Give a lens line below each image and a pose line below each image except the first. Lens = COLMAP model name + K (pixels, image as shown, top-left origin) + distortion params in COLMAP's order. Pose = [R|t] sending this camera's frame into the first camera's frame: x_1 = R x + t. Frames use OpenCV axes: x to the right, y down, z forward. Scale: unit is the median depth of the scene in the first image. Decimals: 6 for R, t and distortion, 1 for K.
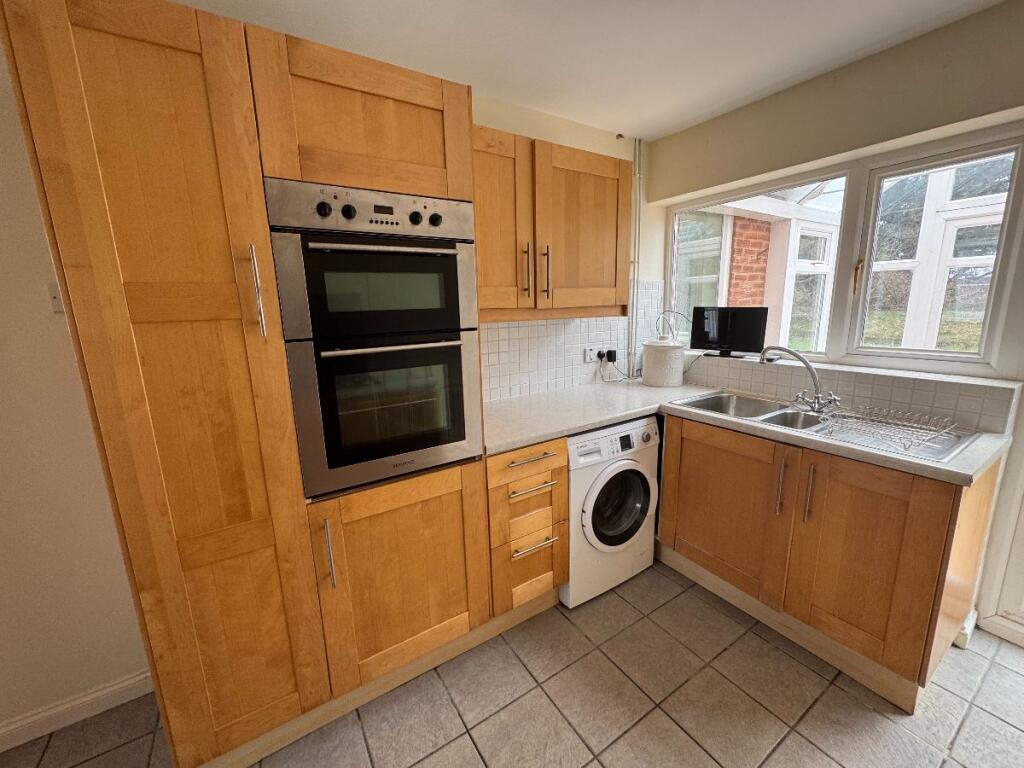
lens RADIAL K [[408.9, 0, 509.5], [0, 408.9, 384.4], [0, 0, 1]] dist [-0.005029, -0.000551]
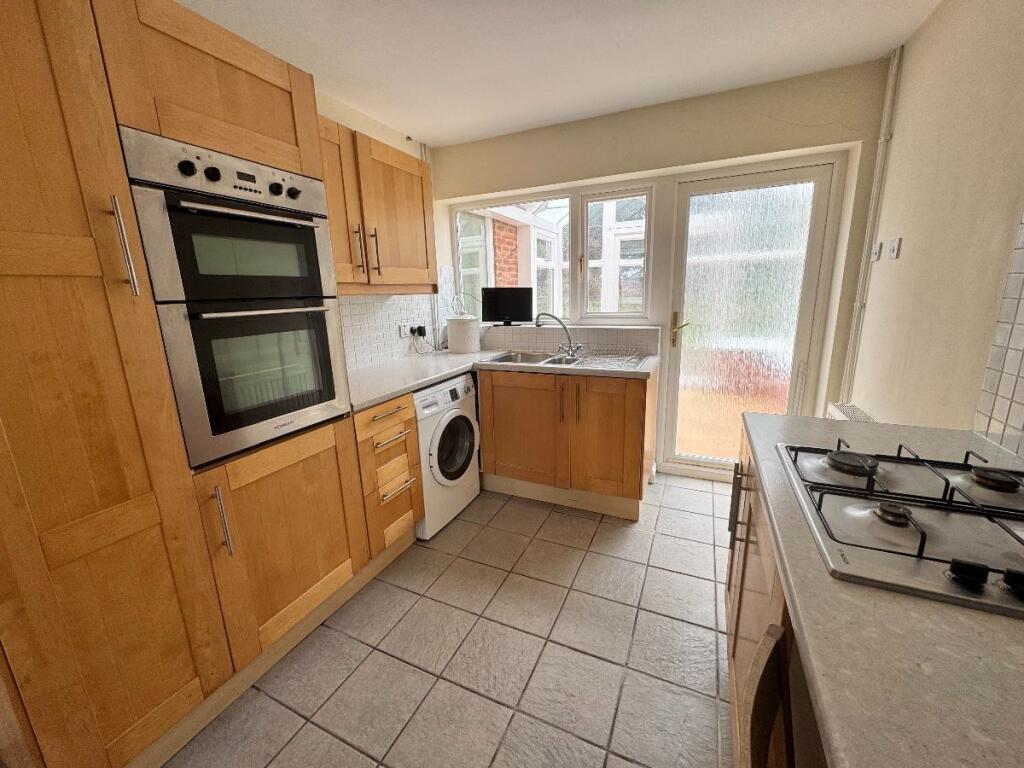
lens RADIAL K [[408.9, 0, 512.0], [0, 408.9, 385.1], [0, 0, 1]] dist [-0.005029, -0.000551]
pose [[0.840789, -0.116321, 0.528719, -0.279986], [0.109577, 0.992995, 0.044211, 0.100288], [-0.530158, 0.020764, 0.847645, -0.180287]]
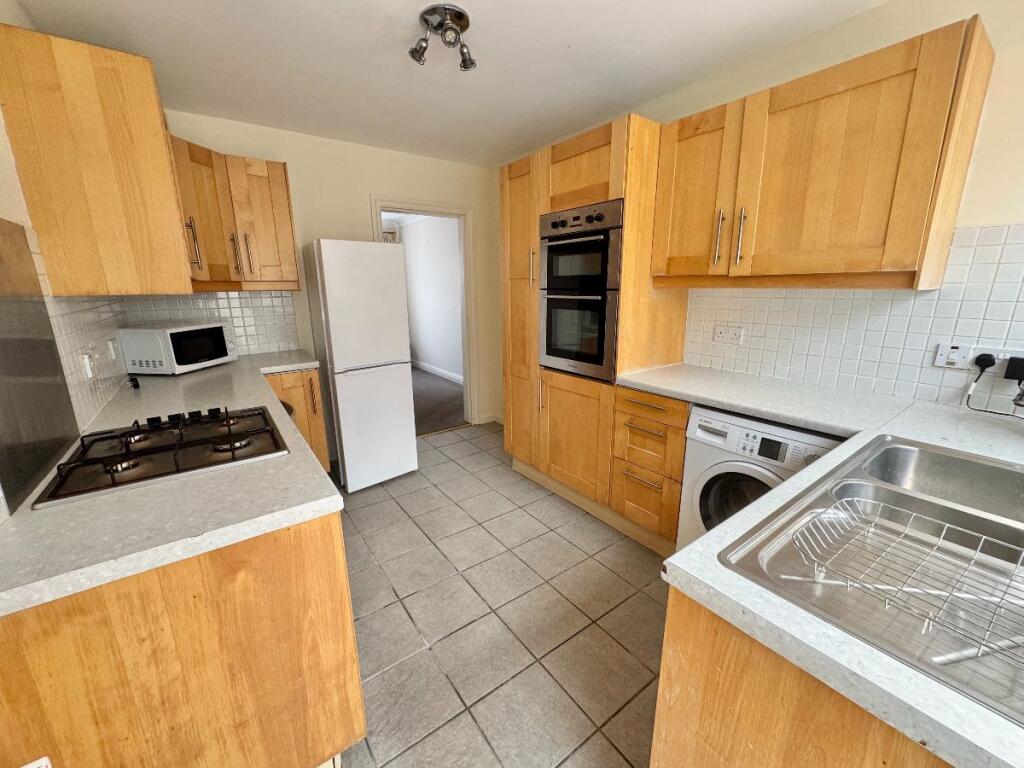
lens RADIAL K [[408.9, 0, 508.2], [0, 408.9, 382.2], [0, 0, 1]] dist [-0.005029, -0.000551]
pose [[0.054830, 0.259294, -0.964241, 1.271644], [-0.185884, 0.951463, 0.245288, -0.103022], [0.981041, 0.165788, 0.100367, 0.517212]]
